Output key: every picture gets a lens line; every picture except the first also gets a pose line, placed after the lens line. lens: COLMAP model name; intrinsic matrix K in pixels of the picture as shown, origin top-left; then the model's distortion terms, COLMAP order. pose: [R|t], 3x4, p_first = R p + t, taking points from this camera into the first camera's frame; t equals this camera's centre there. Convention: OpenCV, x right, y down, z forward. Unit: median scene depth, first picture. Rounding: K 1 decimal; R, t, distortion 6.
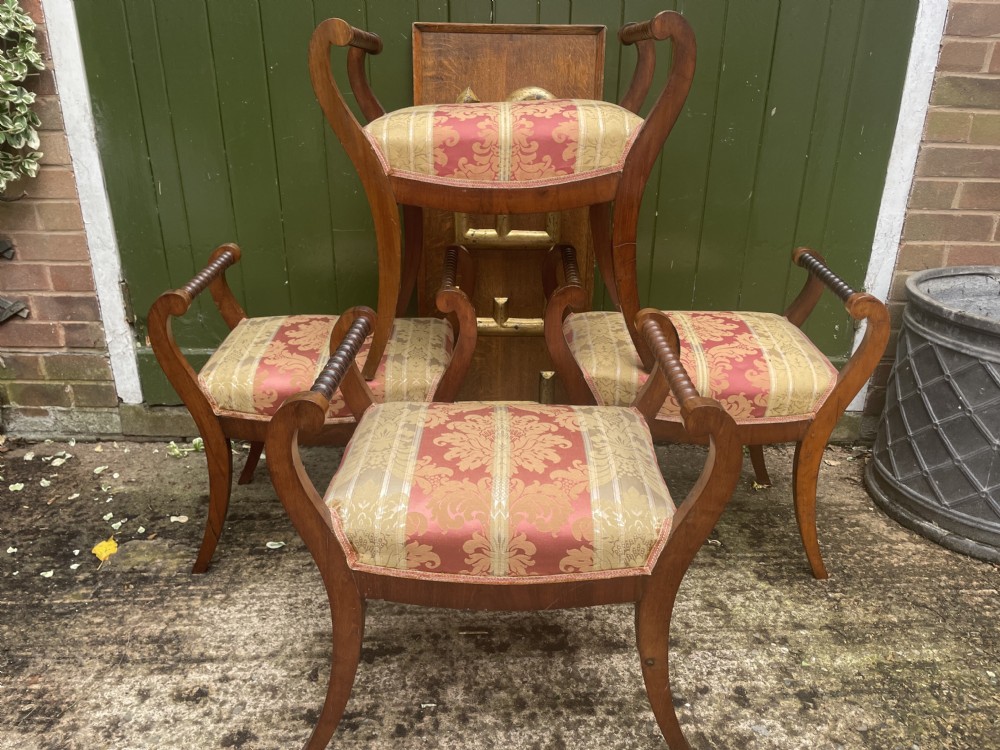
lens RADIAL K [[759.5, 0, 500.5], [0, 759.5, 369.9], [0, 0, 1]] dist [0.080316, -0.112619]
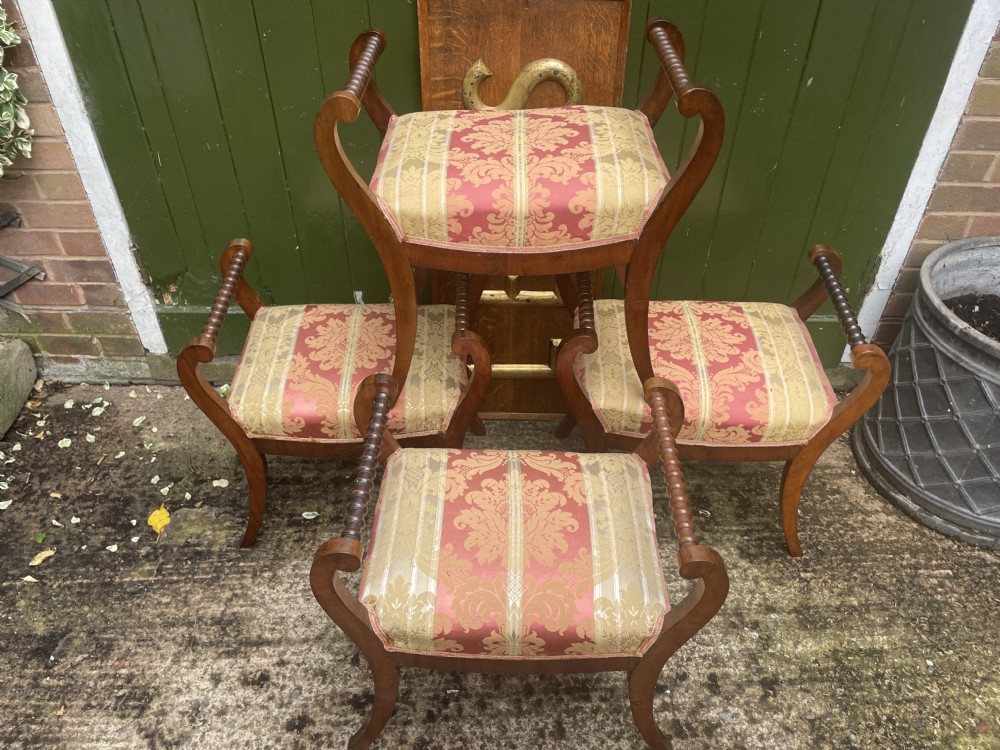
lens RADIAL K [[759.5, 0, 498.7], [0, 759.5, 381.0], [0, 0, 1]] dist [0.080316, -0.112619]
pose [[0.999937, 0.003671, -0.010601, -0.009801], [-0.000188, 0.950309, 0.311307, -0.371700], [0.011217, -0.311285, 0.950250, 0.006036]]
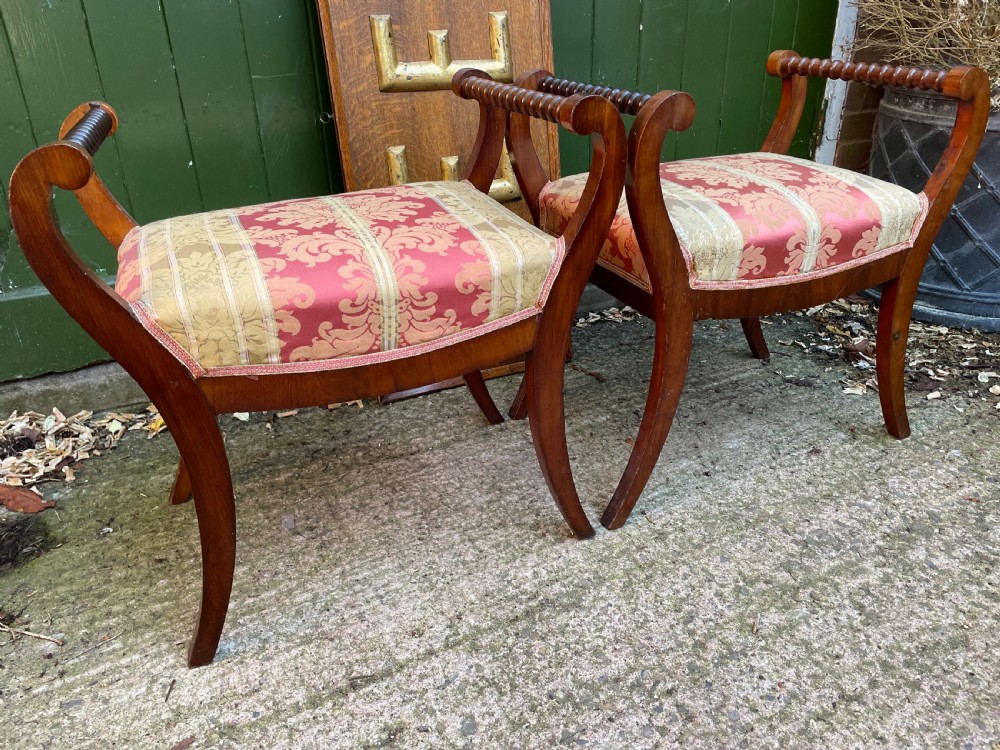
lens RADIAL K [[759.5, 0, 499.4], [0, 759.5, 370.4], [0, 0, 1]] dist [0.080316, -0.112619]
pose [[0.909809, -0.211808, 0.356910, -0.449953], [0.185001, 0.976777, 0.108077, 0.064889], [-0.371513, -0.032301, 0.927866, 0.349664]]
